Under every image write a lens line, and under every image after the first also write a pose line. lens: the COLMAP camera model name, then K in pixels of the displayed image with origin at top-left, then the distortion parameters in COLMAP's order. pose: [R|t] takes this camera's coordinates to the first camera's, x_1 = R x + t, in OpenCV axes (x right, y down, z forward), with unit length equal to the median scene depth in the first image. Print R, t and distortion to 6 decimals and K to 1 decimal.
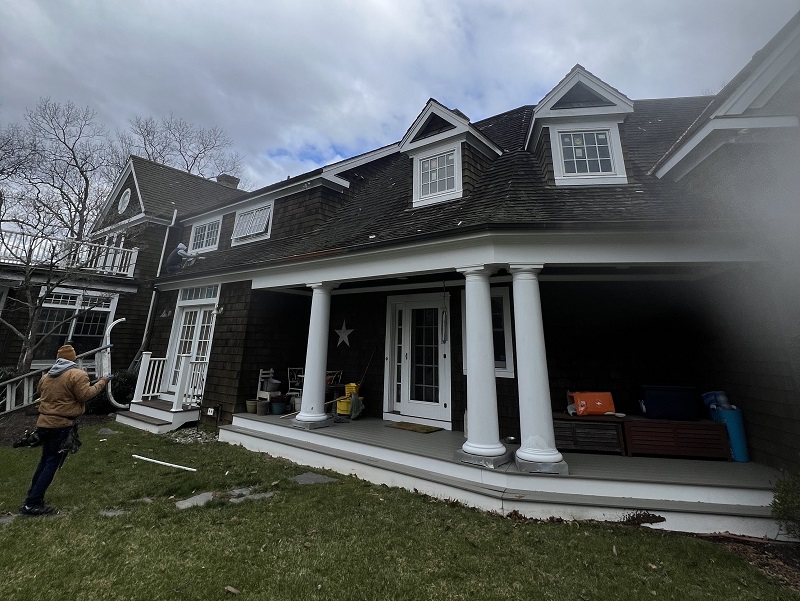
lens RADIAL K [[422.1, 0, 399.2], [0, 422.1, 199.0], [0, 0, 1]] dist [-0.000365, 0.000231]
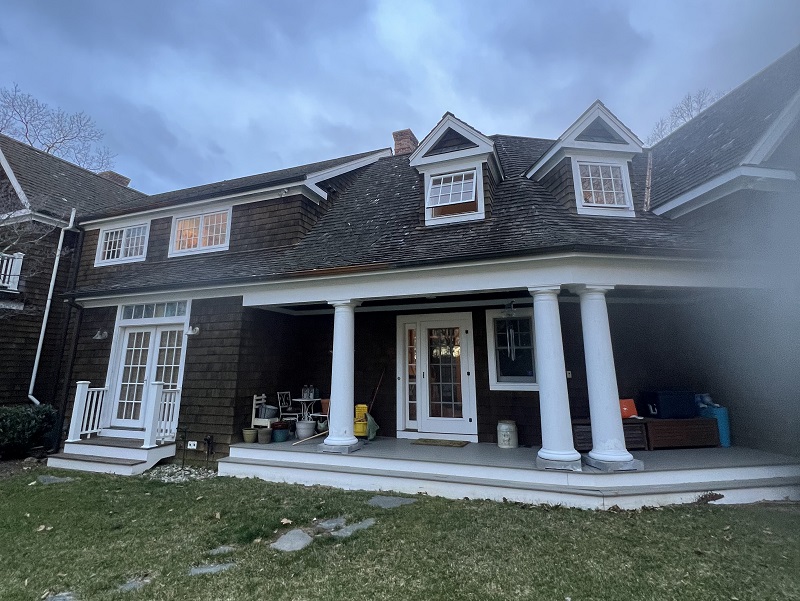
lens RADIAL K [[421.9, 0, 400.0], [0, 421.9, 268.9], [0, 0, 1]] dist [-0.000764, -0.000835]
pose [[0.953643, 0.043298, 0.297808, -0.339399], [-0.074209, 0.992871, 0.093277, 0.036745], [-0.291646, -0.111053, 0.950058, 0.103633]]
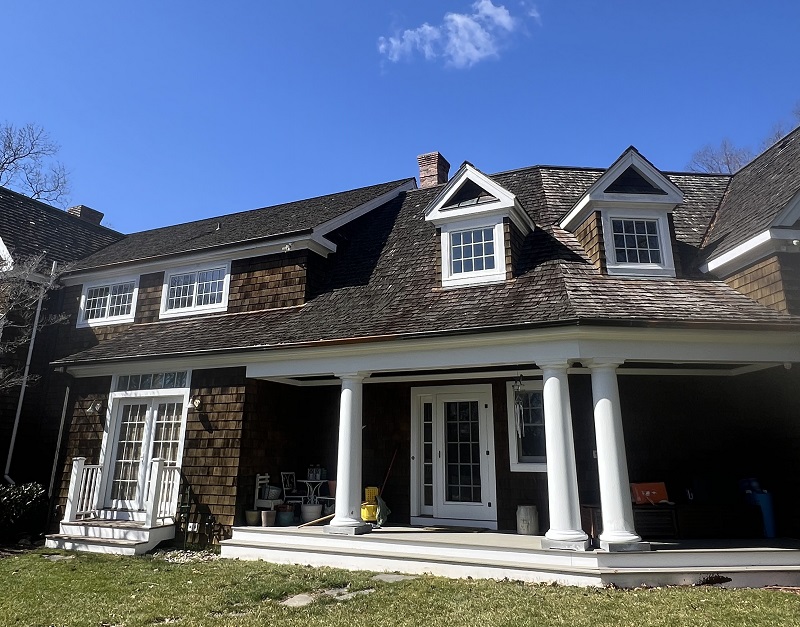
lens RADIAL K [[607.6, 0, 400.6], [0, 607.6, 264.8], [0, 0, 1]] dist [-0.000598, -0.001683]
pose [[0.974324, 0.050031, 0.219522, -0.366146], [-0.057933, 0.997878, 0.029706, -0.063763], [-0.217570, -0.041661, 0.975155, -0.225304]]
